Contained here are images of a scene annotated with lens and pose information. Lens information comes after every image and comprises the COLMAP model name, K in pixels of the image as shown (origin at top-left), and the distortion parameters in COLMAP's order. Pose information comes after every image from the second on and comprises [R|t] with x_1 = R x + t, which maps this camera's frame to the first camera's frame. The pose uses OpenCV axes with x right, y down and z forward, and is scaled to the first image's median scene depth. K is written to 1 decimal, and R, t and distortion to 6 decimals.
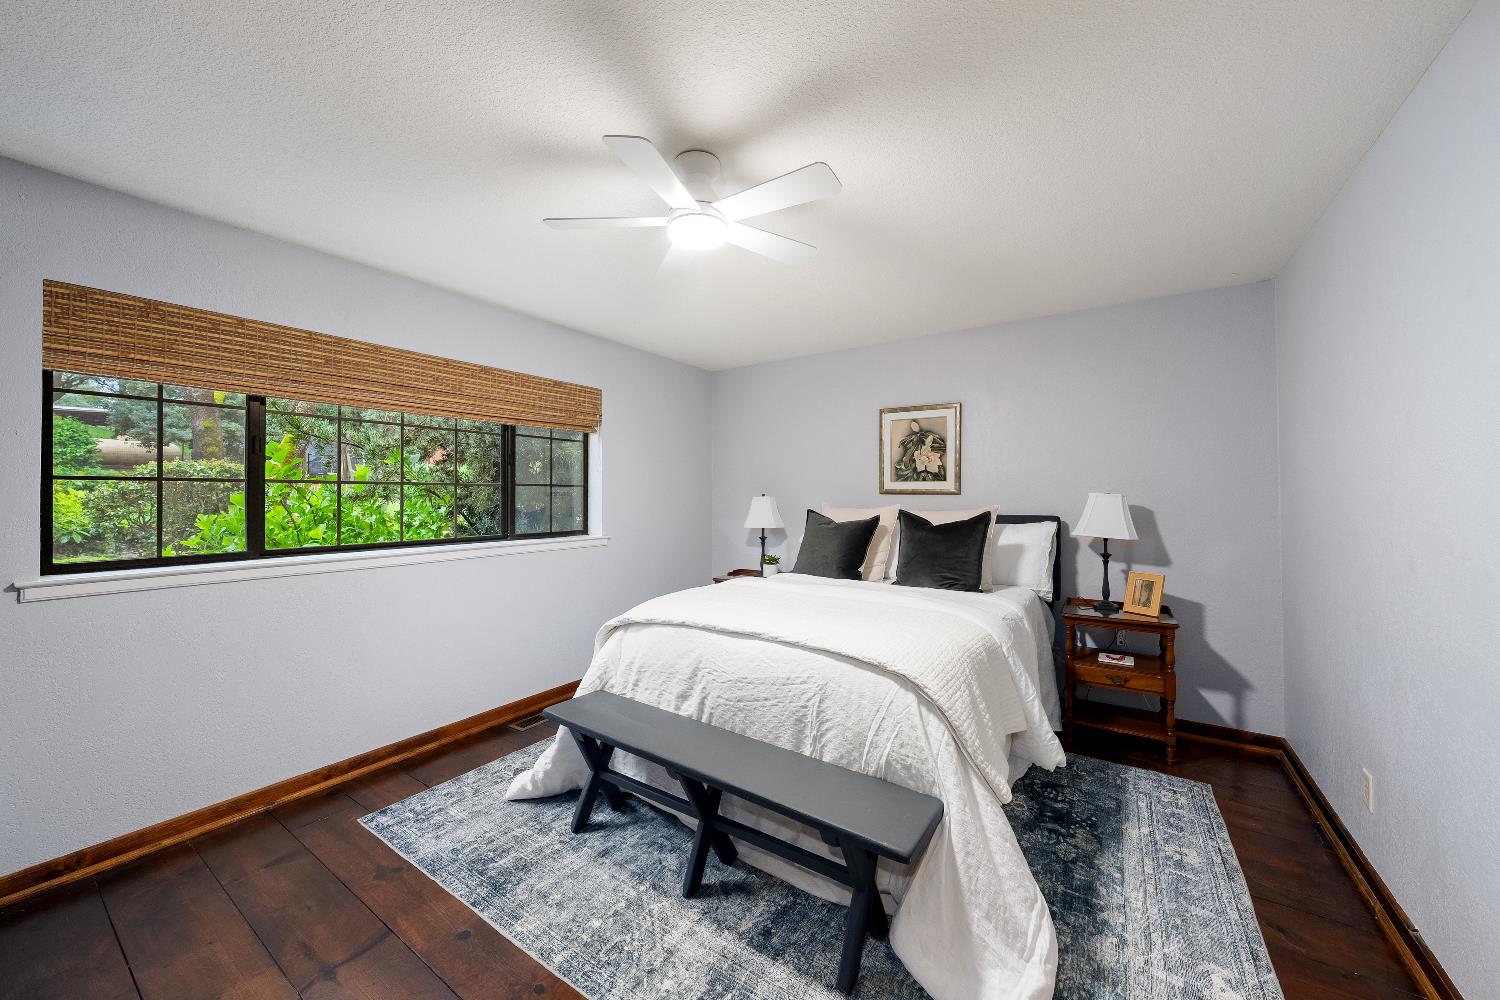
lens RADIAL K [[549.8, 0, 755.7], [0, 549.8, 495.7], [0, 0, 1]] dist [-0.001055, -0.000089]
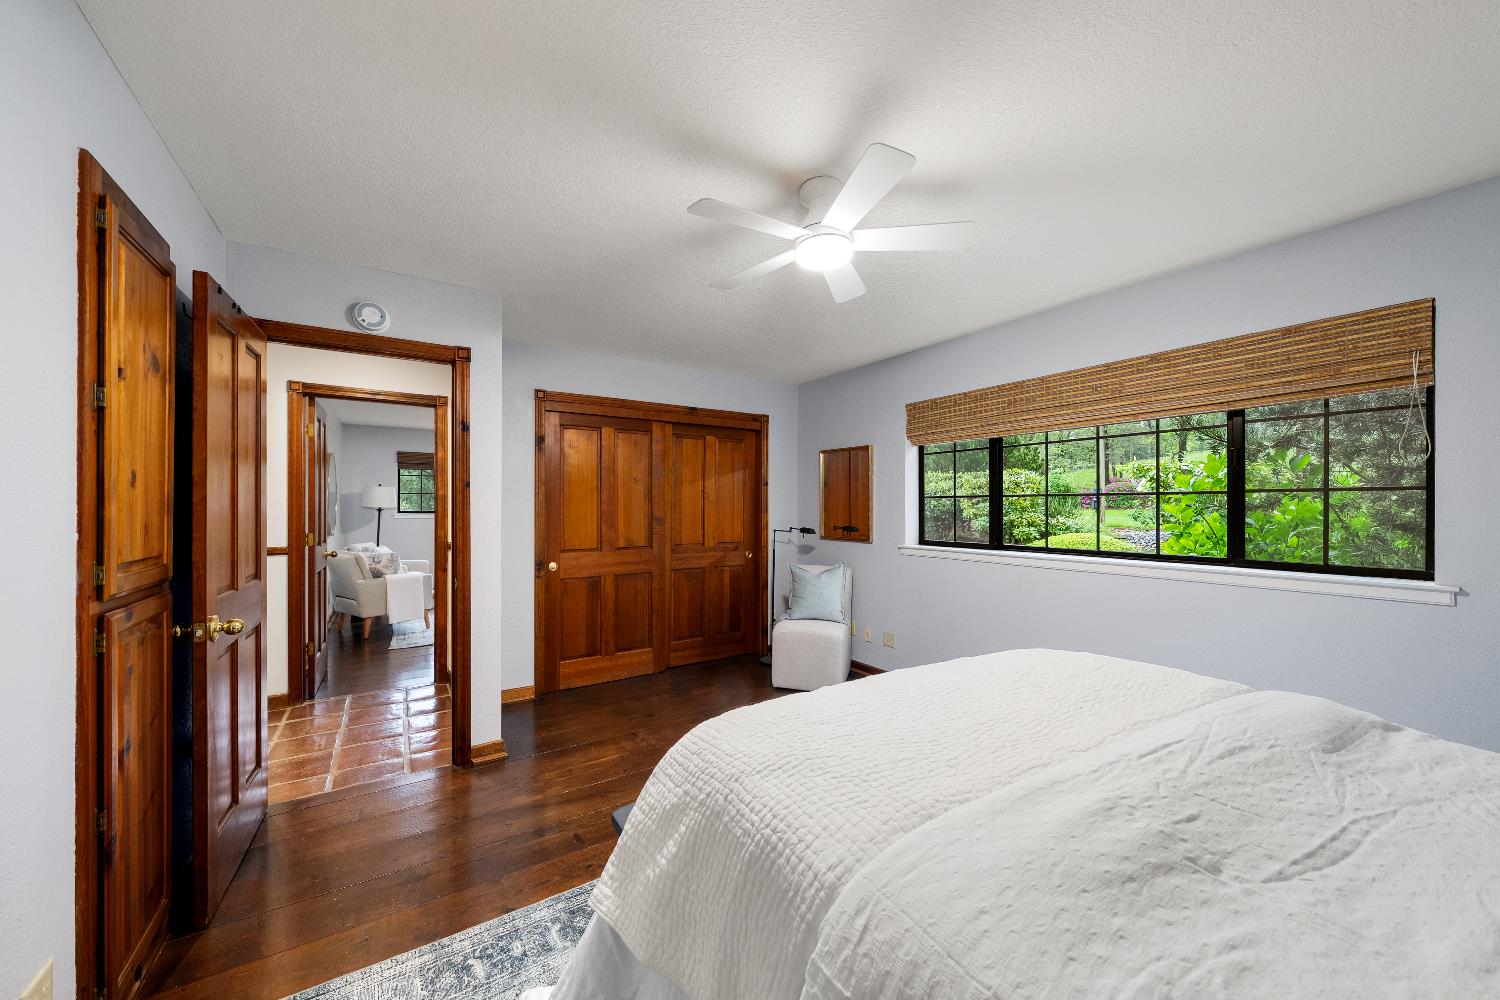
lens RADIAL K [[549.8, 0, 758.1], [0, 549.8, 505.6], [0, 0, 1]] dist [-0.001055, -0.000089]
pose [[-0.381772, -0.000592, -0.924256, 0.450470], [-0.000610, 1.000000, -0.000388, -0.000149], [0.924256, 0.000415, -0.381772, 0.646059]]
